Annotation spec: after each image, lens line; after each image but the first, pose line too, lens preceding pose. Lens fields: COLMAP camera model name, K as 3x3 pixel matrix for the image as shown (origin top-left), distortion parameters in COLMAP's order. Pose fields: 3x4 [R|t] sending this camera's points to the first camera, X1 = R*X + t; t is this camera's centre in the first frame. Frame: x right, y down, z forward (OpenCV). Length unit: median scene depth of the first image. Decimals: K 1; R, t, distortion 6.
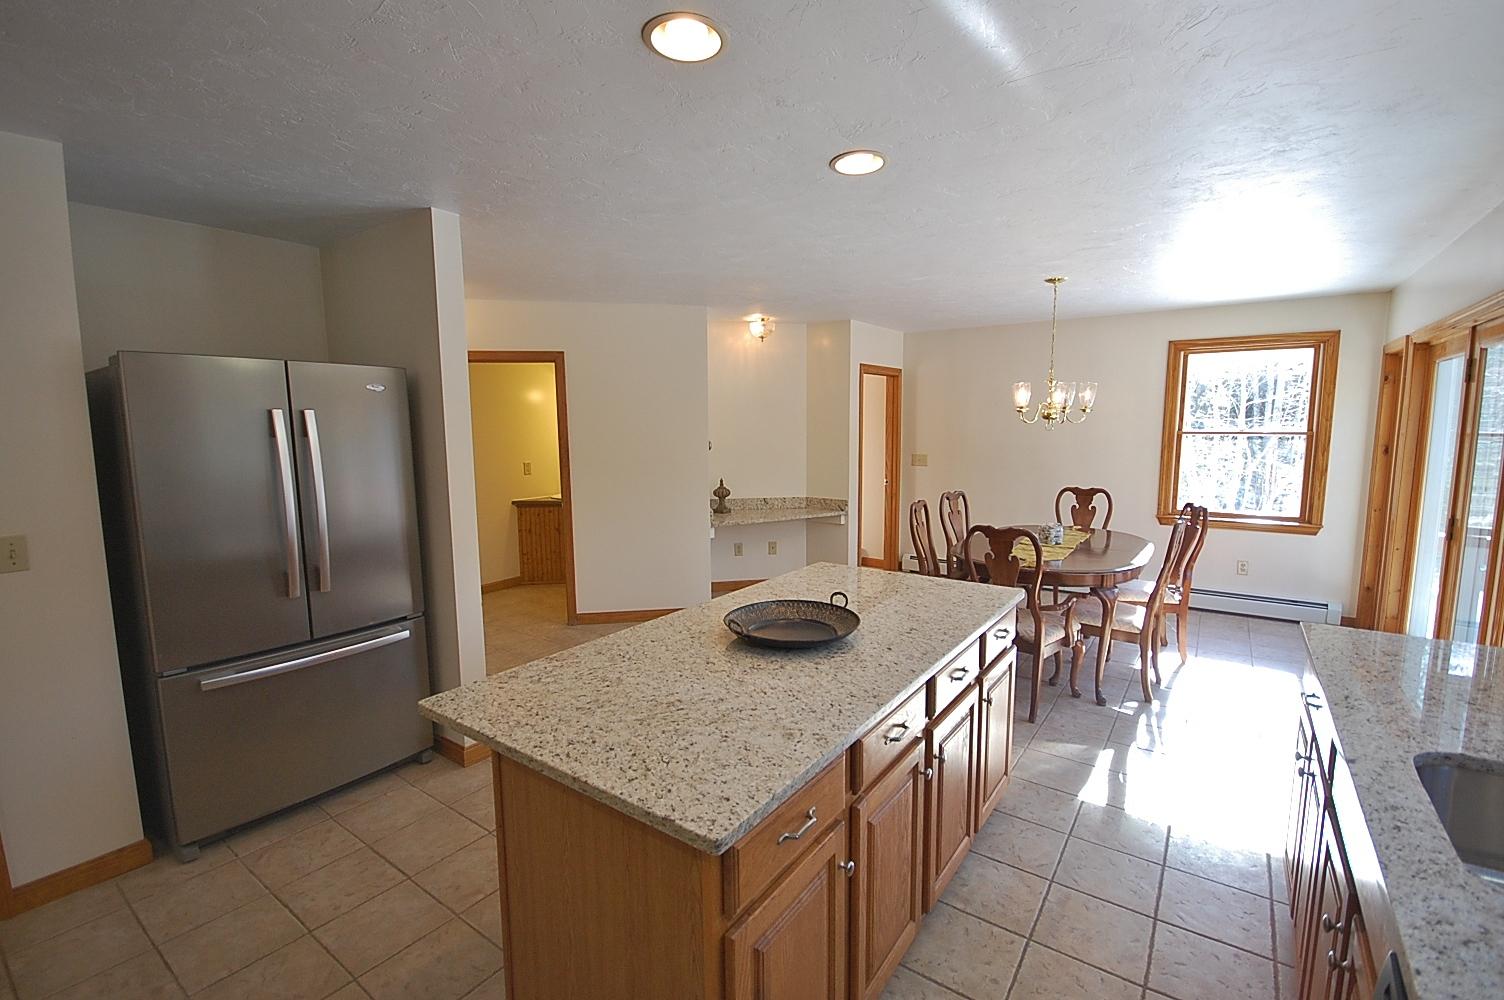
lens RADIAL K [[653.5, 0, 764.1], [0, 653.5, 501.9], [0, 0, 1]] dist [0.002365, 0.000086]
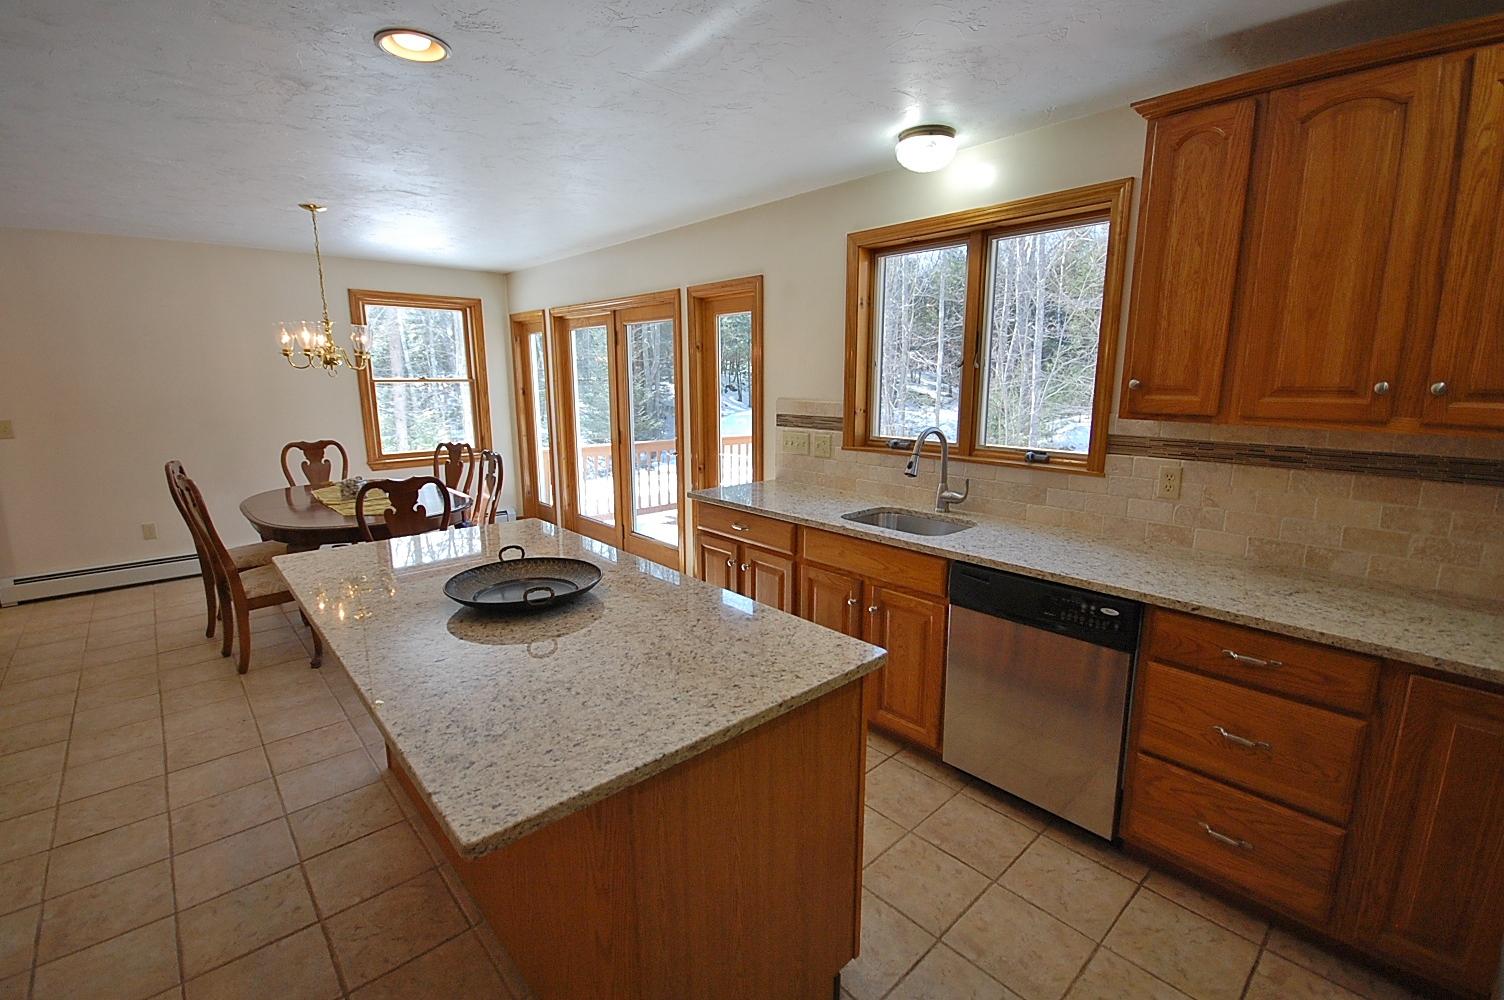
lens RADIAL K [[653.5, 0, 764.1], [0, 653.5, 501.9], [0, 0, 1]] dist [0.002365, 0.000086]
pose [[0.218661, -0.181841, 0.958708, -0.330791], [0.115671, 0.980386, 0.159571, -0.013915], [-0.968921, 0.076003, 0.235406, 0.207848]]
